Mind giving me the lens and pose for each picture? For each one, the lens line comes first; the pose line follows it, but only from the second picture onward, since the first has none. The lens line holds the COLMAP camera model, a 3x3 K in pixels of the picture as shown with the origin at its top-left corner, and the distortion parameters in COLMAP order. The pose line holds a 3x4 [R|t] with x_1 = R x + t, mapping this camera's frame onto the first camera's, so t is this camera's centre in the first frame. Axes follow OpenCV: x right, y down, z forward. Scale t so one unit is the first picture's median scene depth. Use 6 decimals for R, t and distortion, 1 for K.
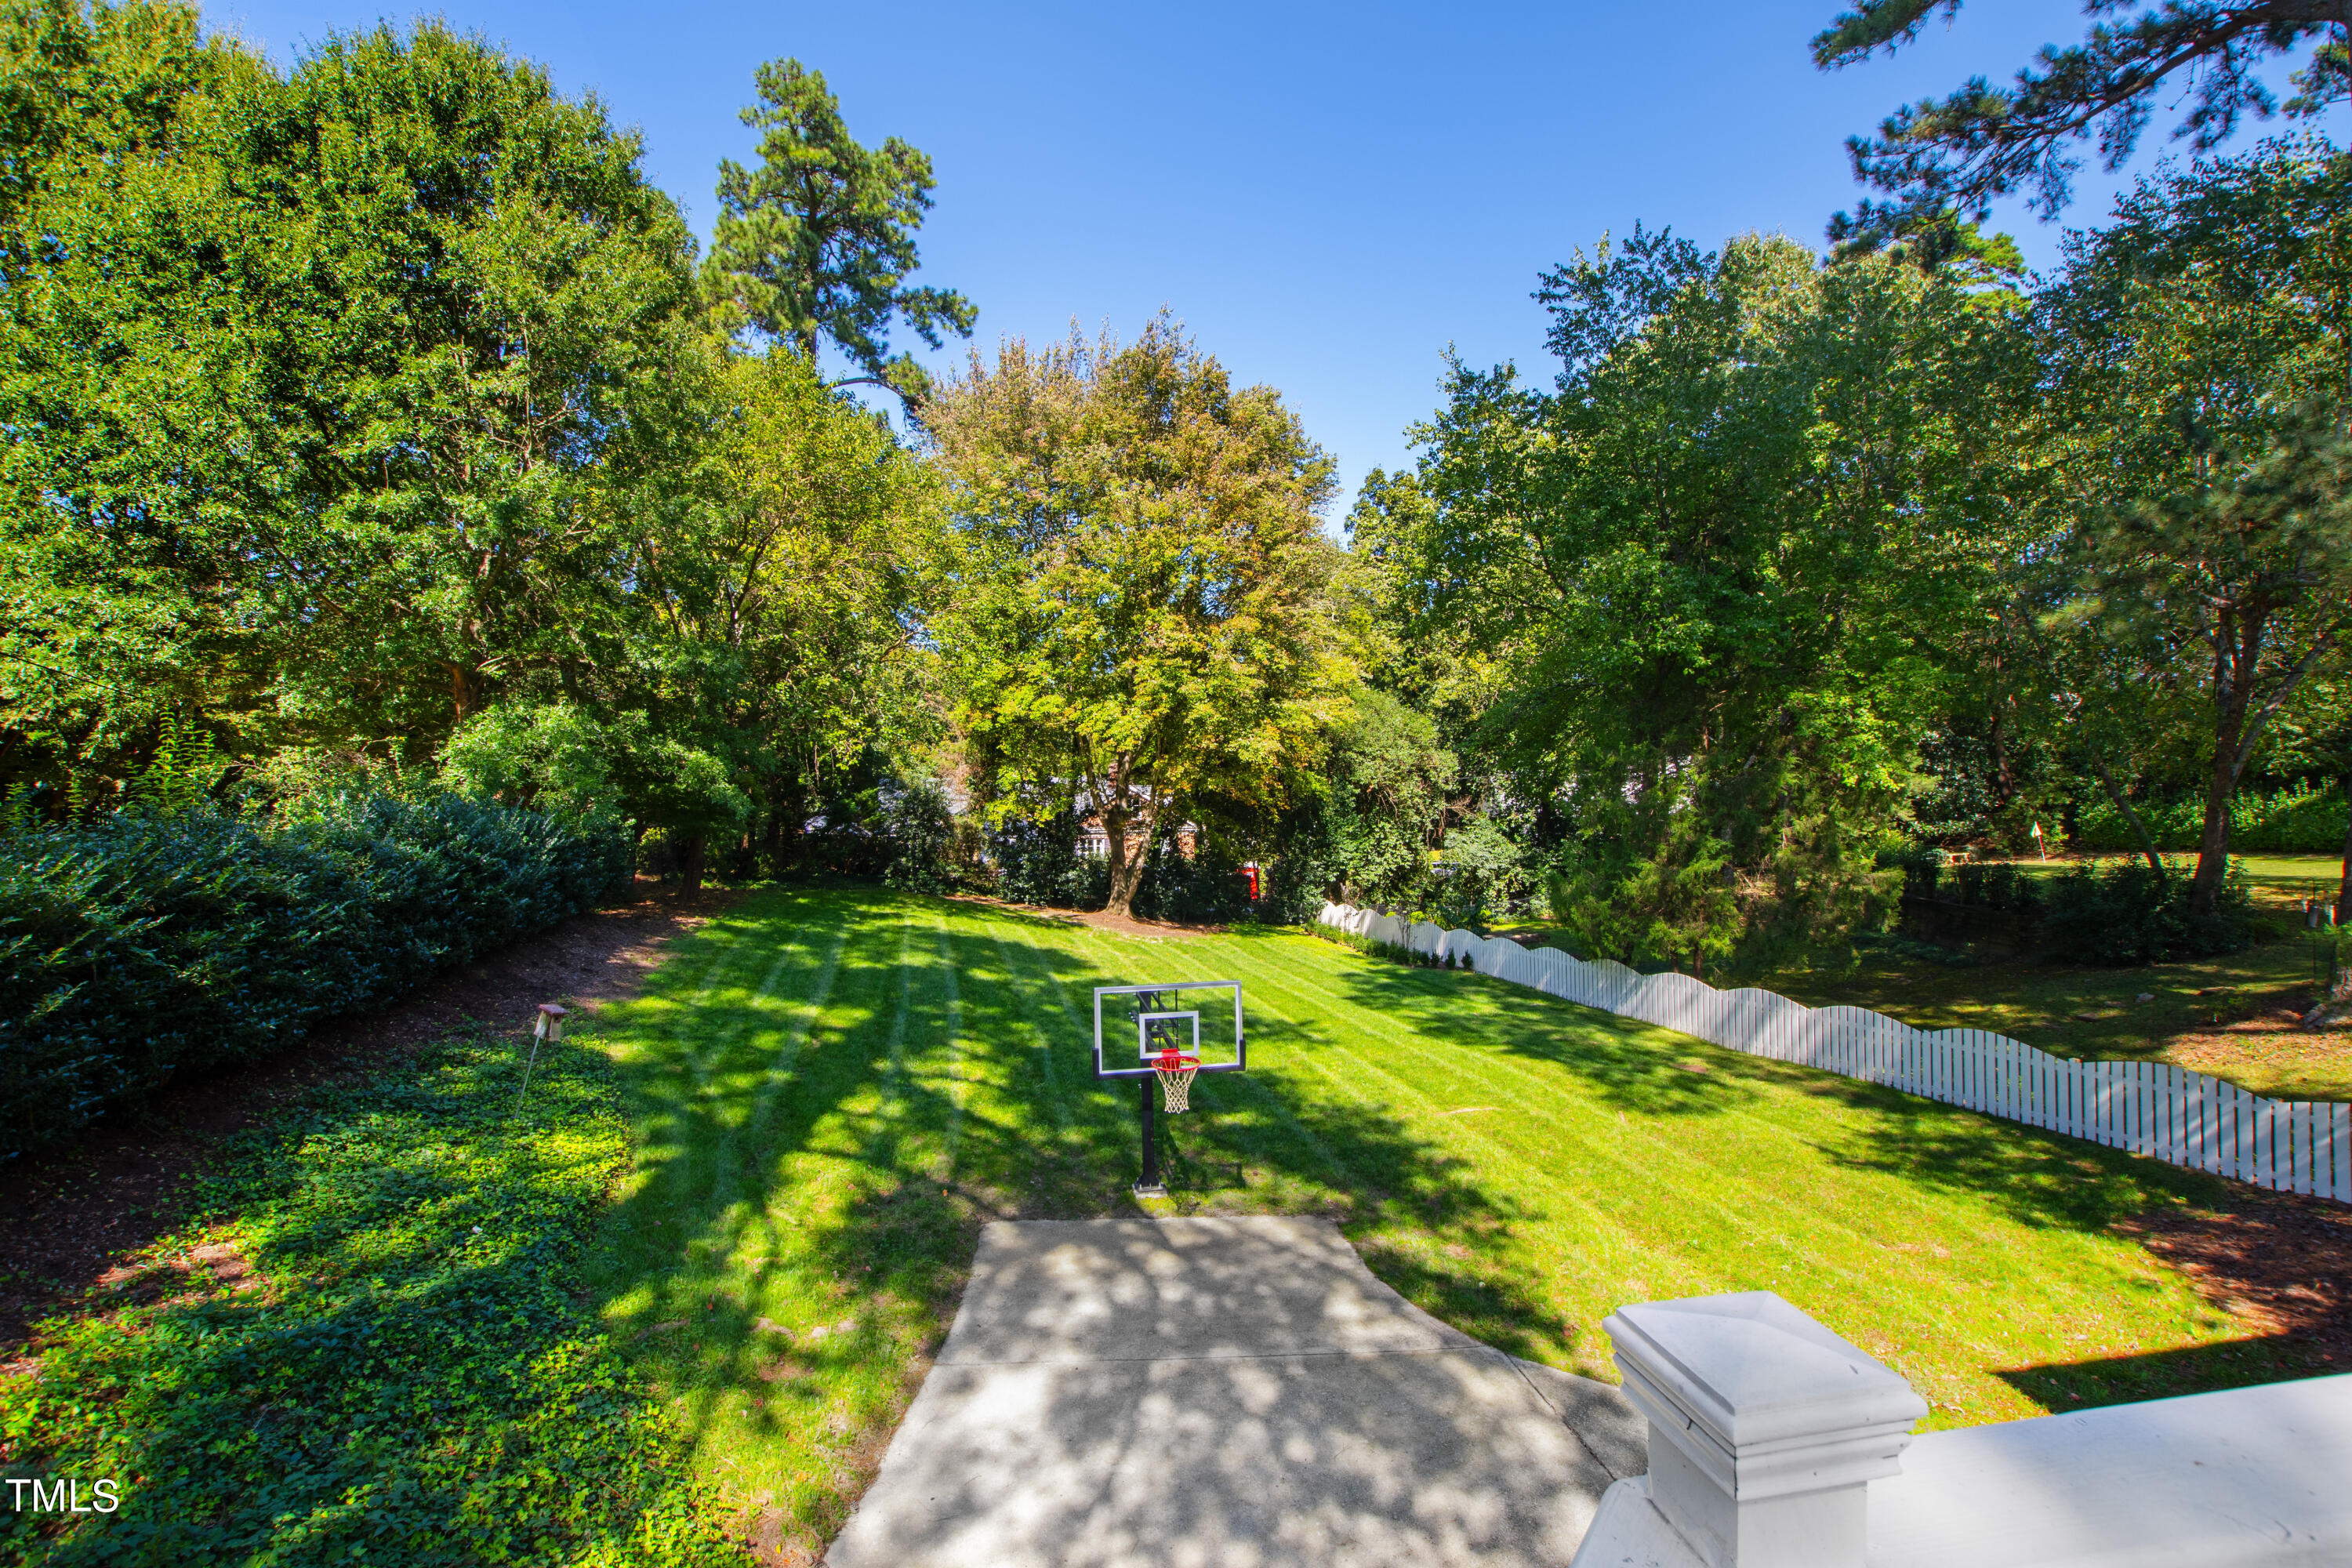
lens RADIAL K [[1048.9, 0, 1163.1], [0, 1048.9, 790.1], [0, 0, 1]] dist [-0.003706, -0.000143]
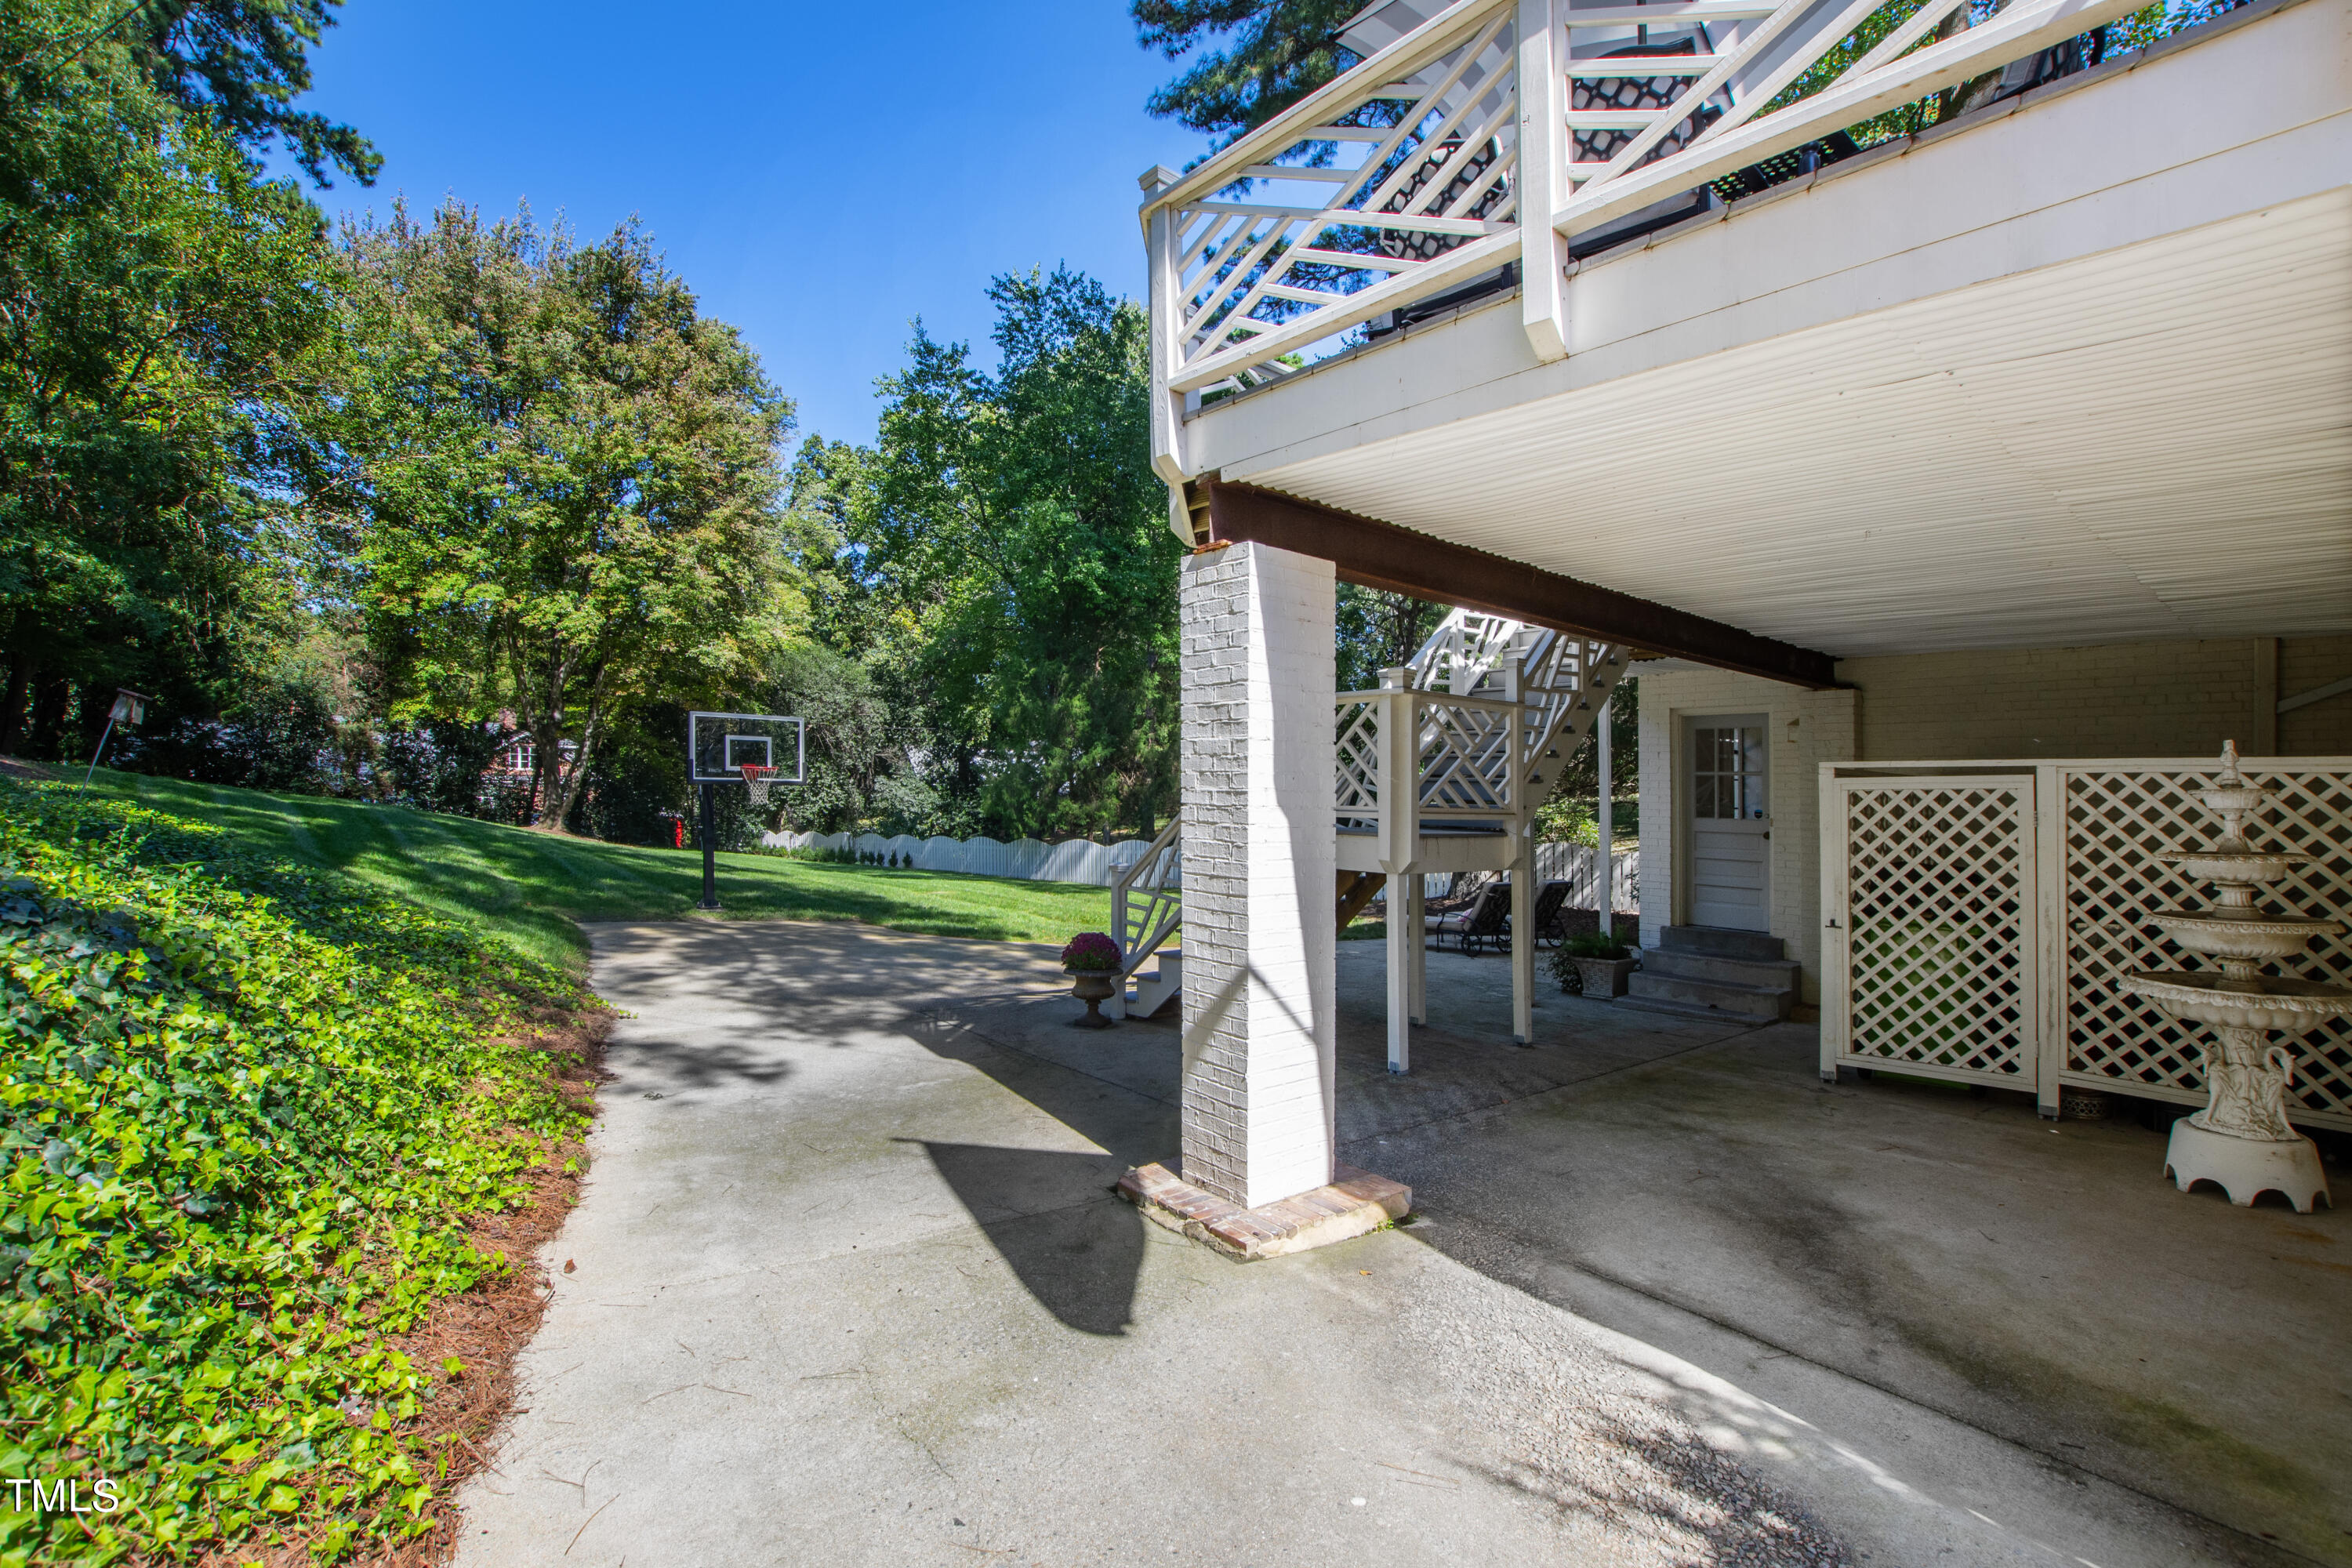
lens RADIAL K [[1024.4, 0, 1182.5], [0, 1024.4, 788.9], [0, 0, 1]] dist [-0.064477, 0.018670]
pose [[0.840005, 0.017031, 0.542312, -0.065201], [-0.023761, 0.999703, 0.005408, 0.075879], [-0.542059, -0.017429, 0.840160, -0.100411]]
